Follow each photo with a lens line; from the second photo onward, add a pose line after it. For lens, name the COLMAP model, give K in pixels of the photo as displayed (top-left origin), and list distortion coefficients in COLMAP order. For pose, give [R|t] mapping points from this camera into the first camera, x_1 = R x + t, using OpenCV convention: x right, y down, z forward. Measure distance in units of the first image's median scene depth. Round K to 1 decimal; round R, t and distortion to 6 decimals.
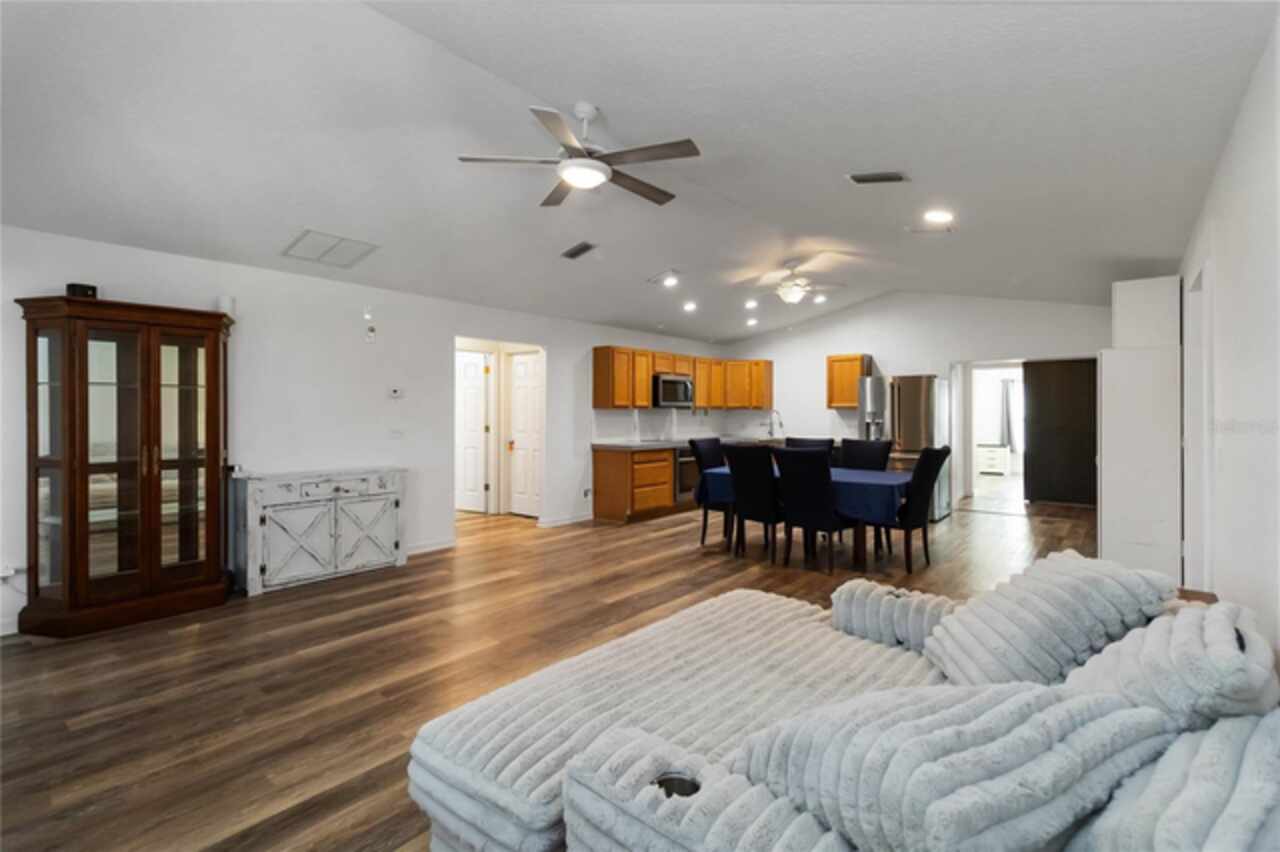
lens RADIAL K [[595.5, 0, 640.4], [0, 595.5, 416.7], [0, 0, 1]] dist [-0.000545, 0.000125]
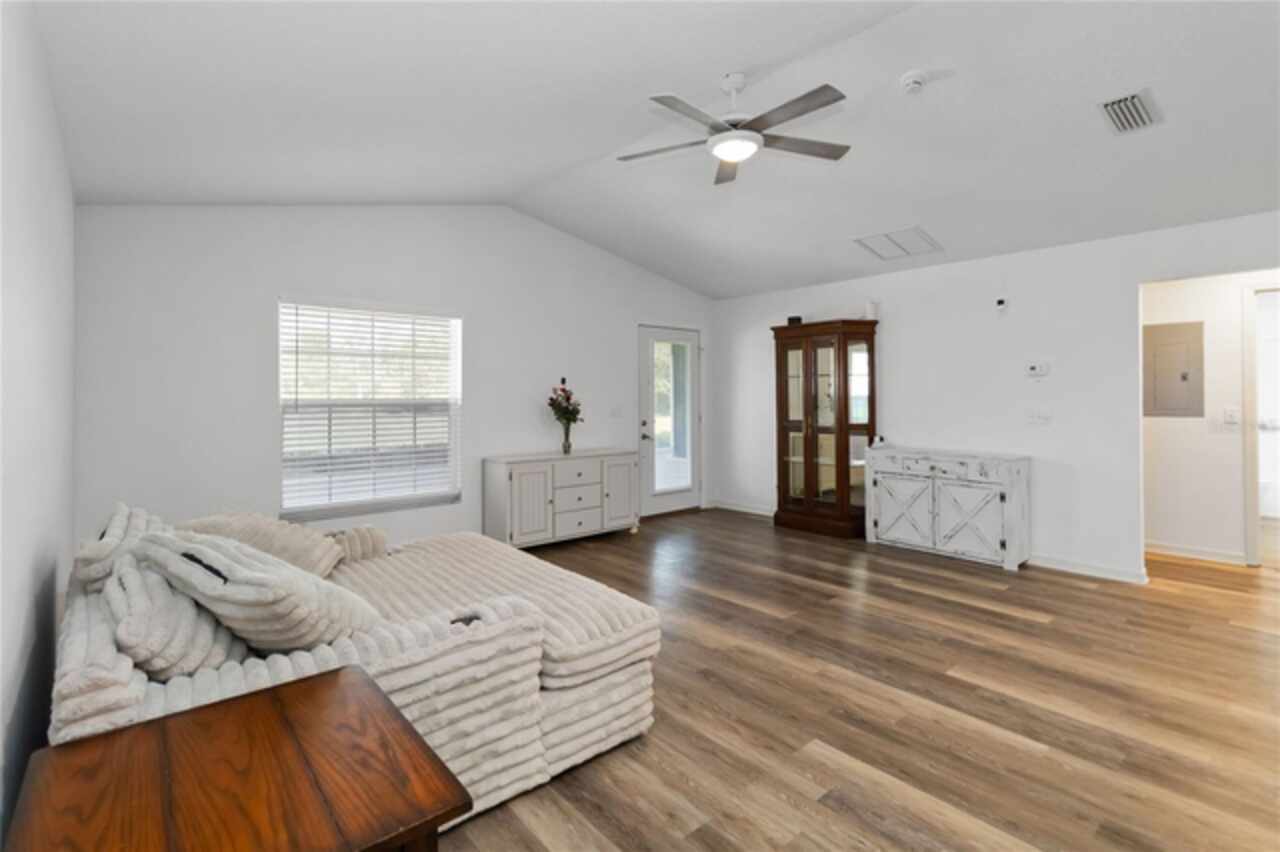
lens RADIAL K [[595.5, 0, 643.7], [0, 595.5, 397.4], [0, 0, 1]] dist [-0.000545, 0.000125]
pose [[-0.172608, 0.003866, -0.984983, 0.589433], [-0.002243, 0.999988, 0.004318, -0.003642], [0.984988, 0.002955, -0.172598, 0.682664]]
